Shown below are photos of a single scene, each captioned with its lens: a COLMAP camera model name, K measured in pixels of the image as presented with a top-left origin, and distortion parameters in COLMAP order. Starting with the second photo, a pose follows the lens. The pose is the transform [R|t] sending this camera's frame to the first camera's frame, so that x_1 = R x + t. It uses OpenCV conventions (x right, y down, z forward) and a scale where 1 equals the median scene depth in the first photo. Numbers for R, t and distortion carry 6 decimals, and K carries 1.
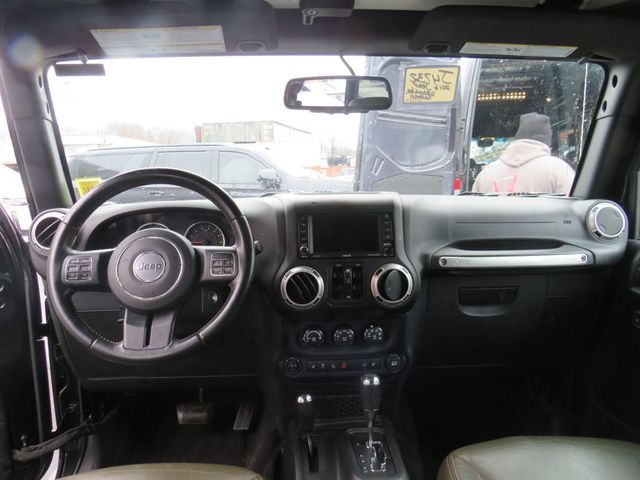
lens RADIAL K [[494.7, 0, 320.0], [0, 494.7, 240.0], [0, 0, 1]] dist [-0.005077, -0.000951]
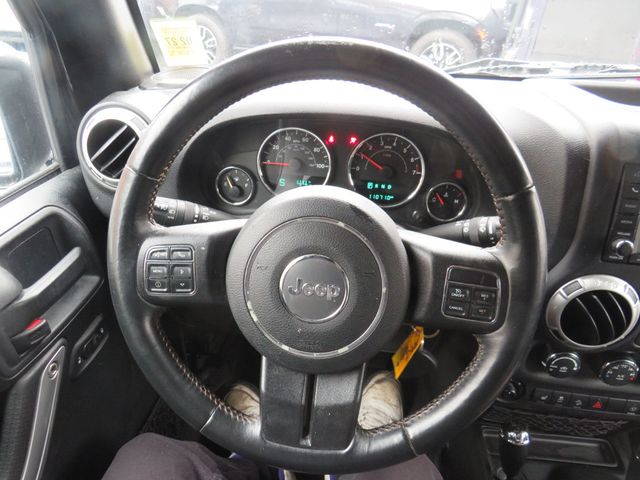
lens RADIAL K [[443.0, 0, 320.0], [0, 443.0, 240.0], [0, 0, 1]] dist [-0.002099, 0.000173]
pose [[0.983905, 0.129672, -0.122944, -0.275800], [-0.066187, 0.903558, 0.423323, -0.151273], [0.165980, -0.408372, 0.897598, 0.609193]]
